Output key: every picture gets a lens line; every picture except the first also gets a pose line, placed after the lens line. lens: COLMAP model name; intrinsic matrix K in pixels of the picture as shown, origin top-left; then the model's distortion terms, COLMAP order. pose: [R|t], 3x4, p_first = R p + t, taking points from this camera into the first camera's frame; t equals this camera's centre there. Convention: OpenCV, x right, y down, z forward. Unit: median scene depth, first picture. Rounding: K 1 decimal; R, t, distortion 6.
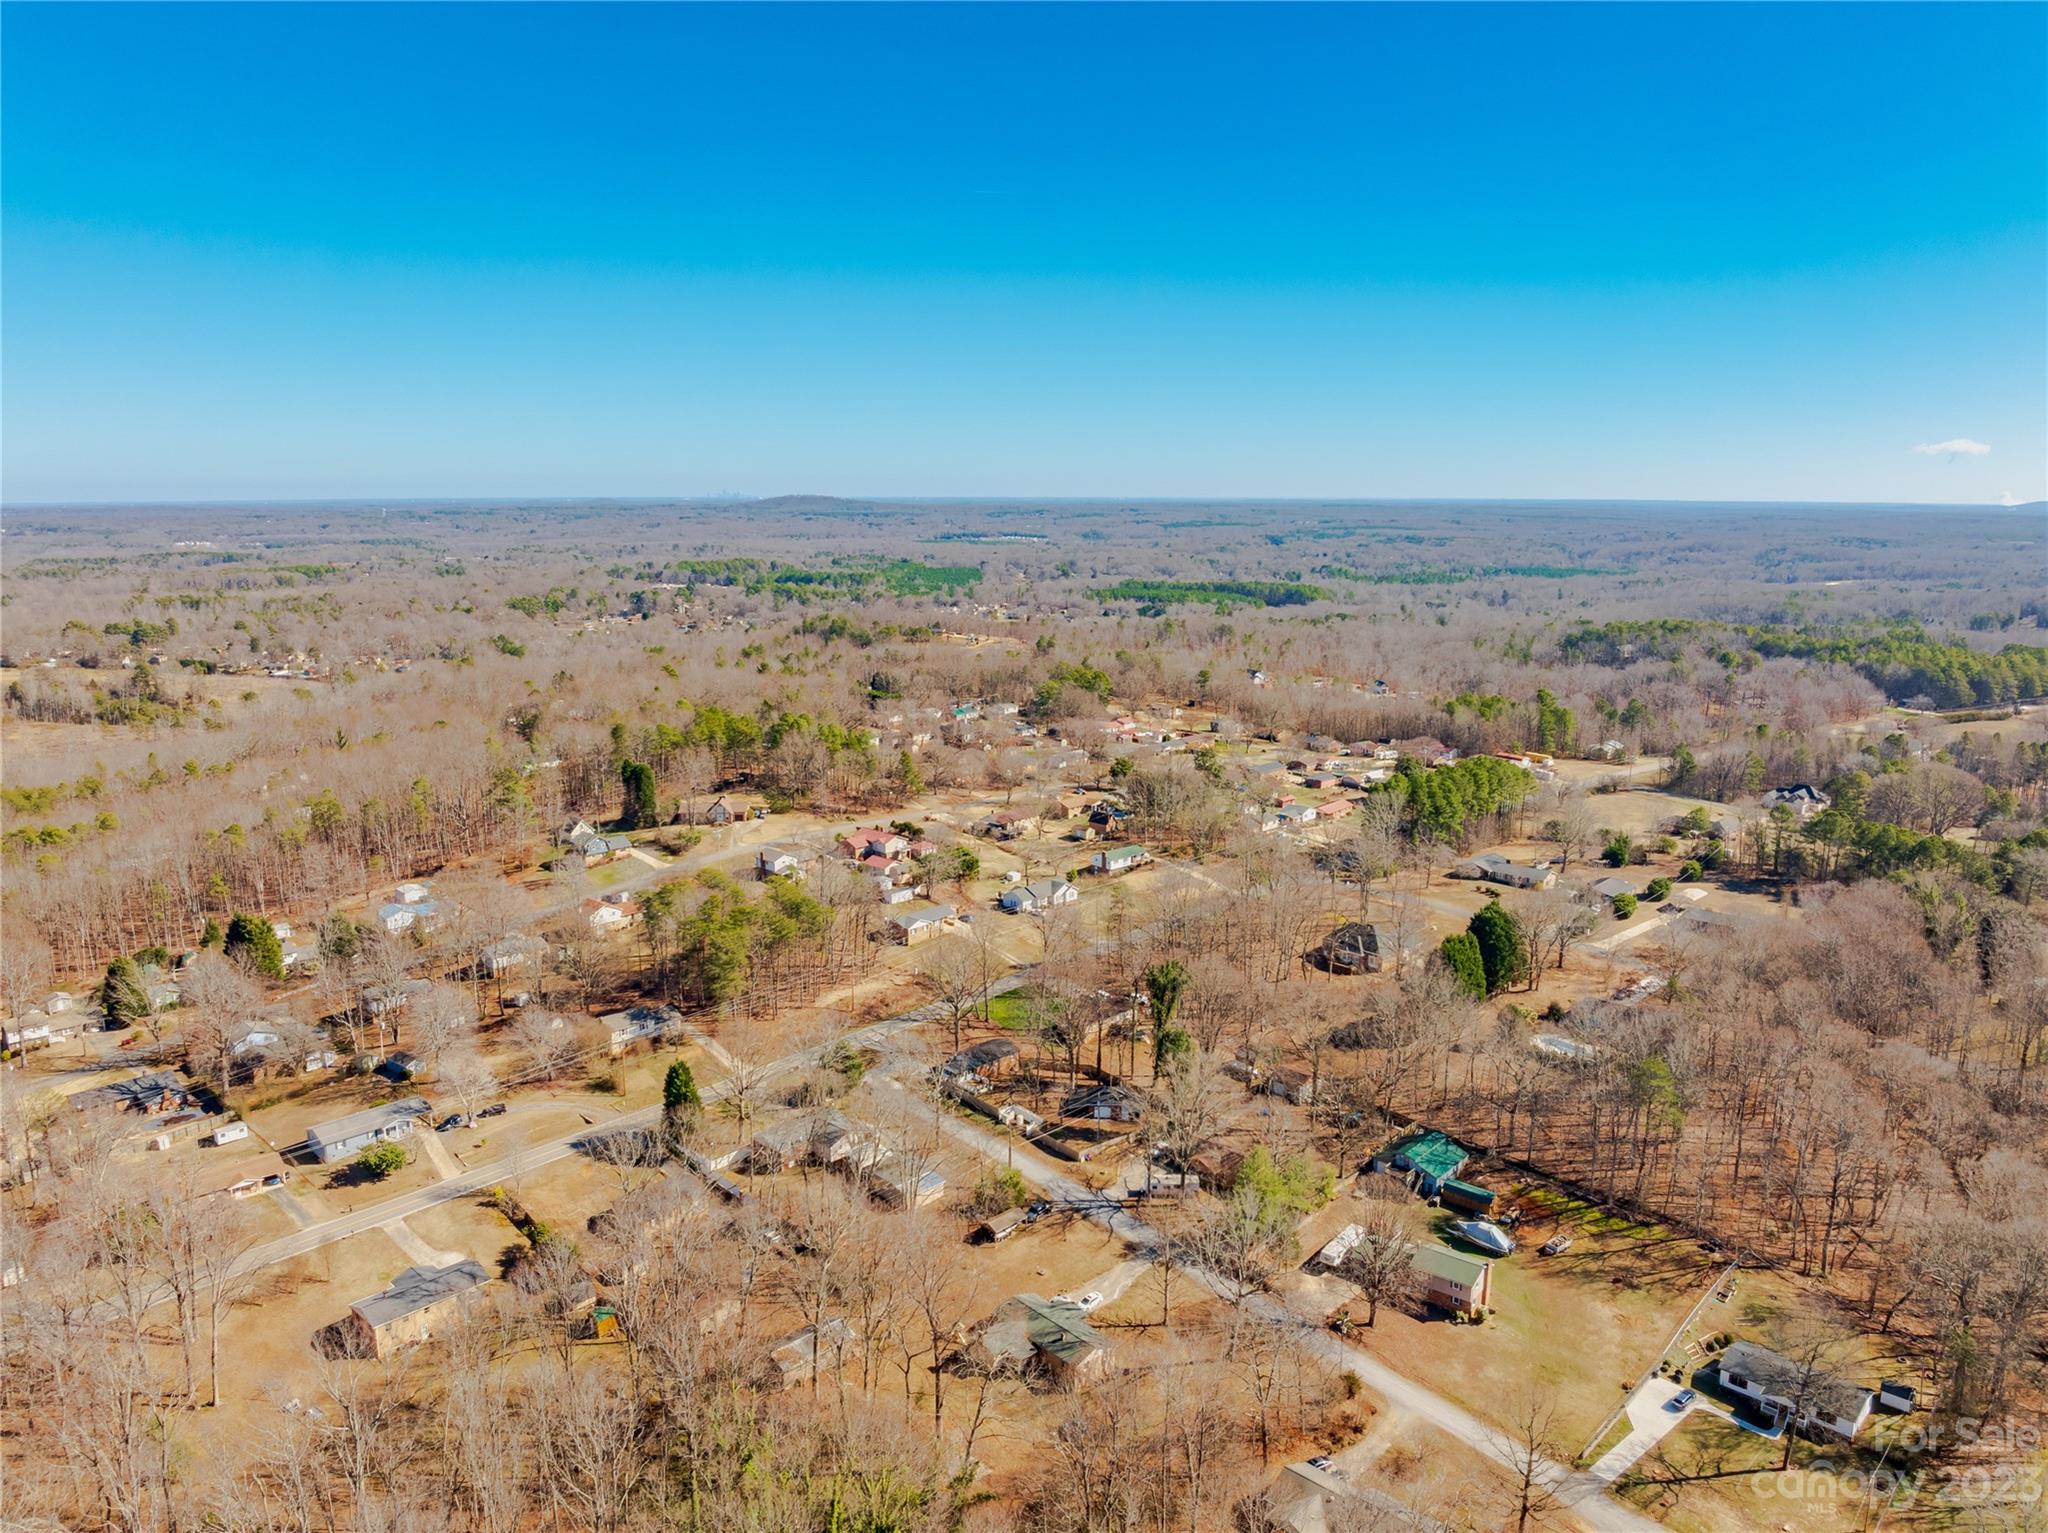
lens RADIAL K [[1475.9, 0, 1024.0], [0, 1475.9, 766.5], [0, 0, 1]] dist [-0.014100, -0.054938]
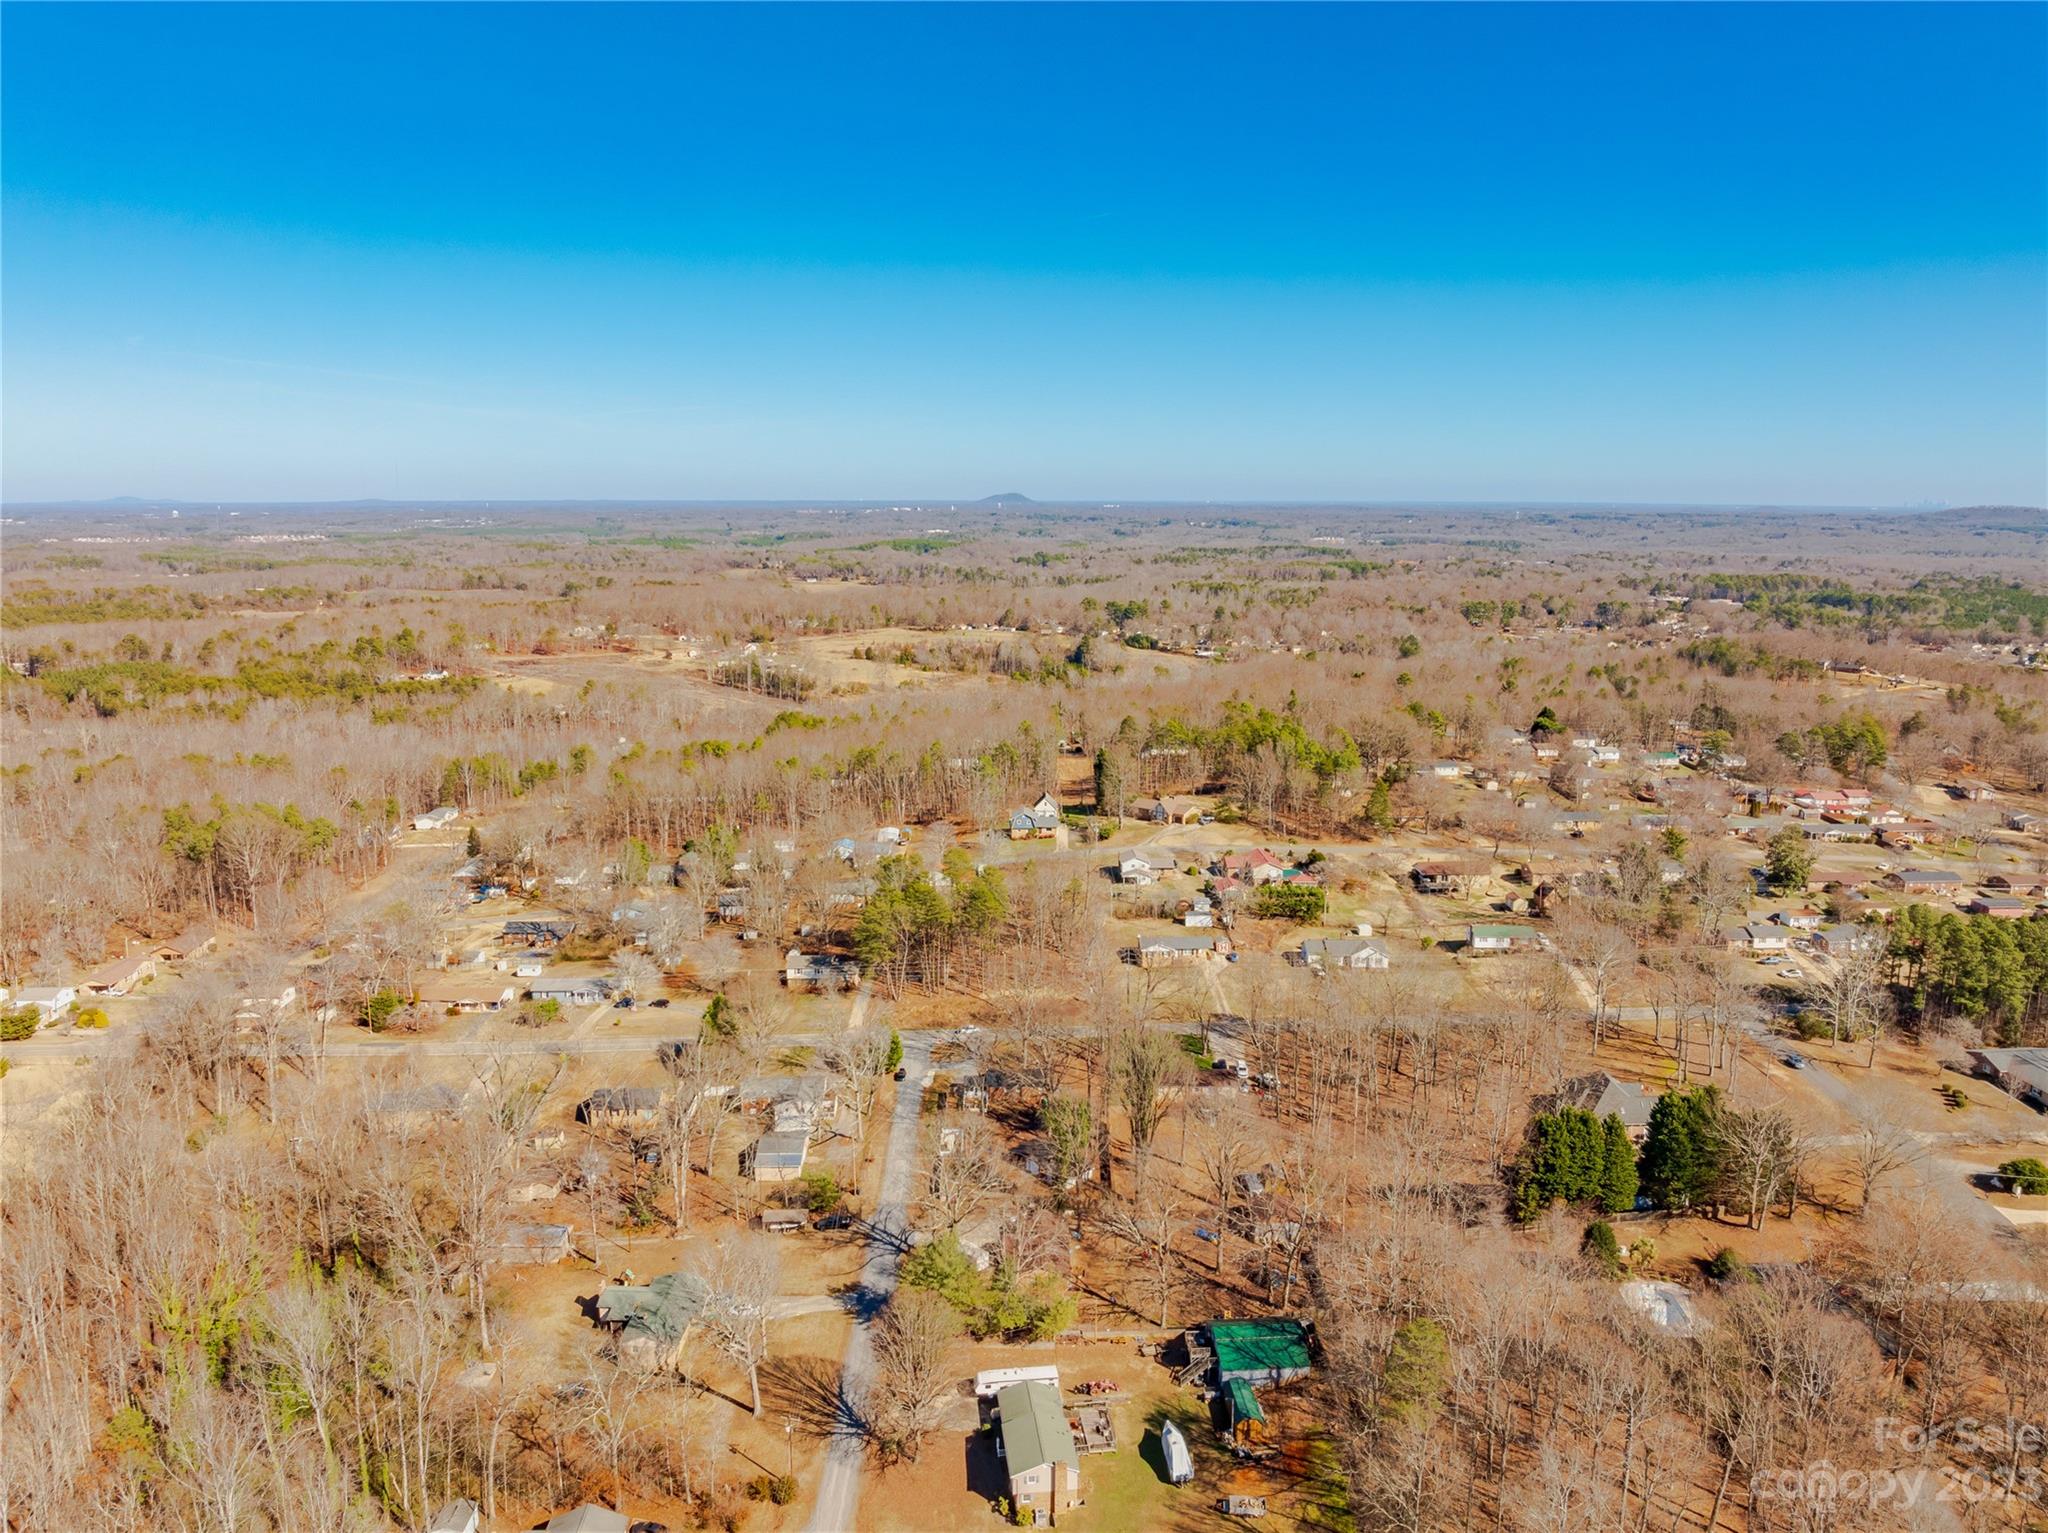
lens RADIAL K [[1475.9, 0, 1024.0], [0, 1475.9, 766.5], [0, 0, 1]] dist [-0.014100, -0.054938]
pose [[0.704676, 0.129208, -0.697666, 0.420517], [-0.131719, 0.990010, 0.050308, -0.037124], [0.697196, 0.056445, 0.714655, 0.208246]]
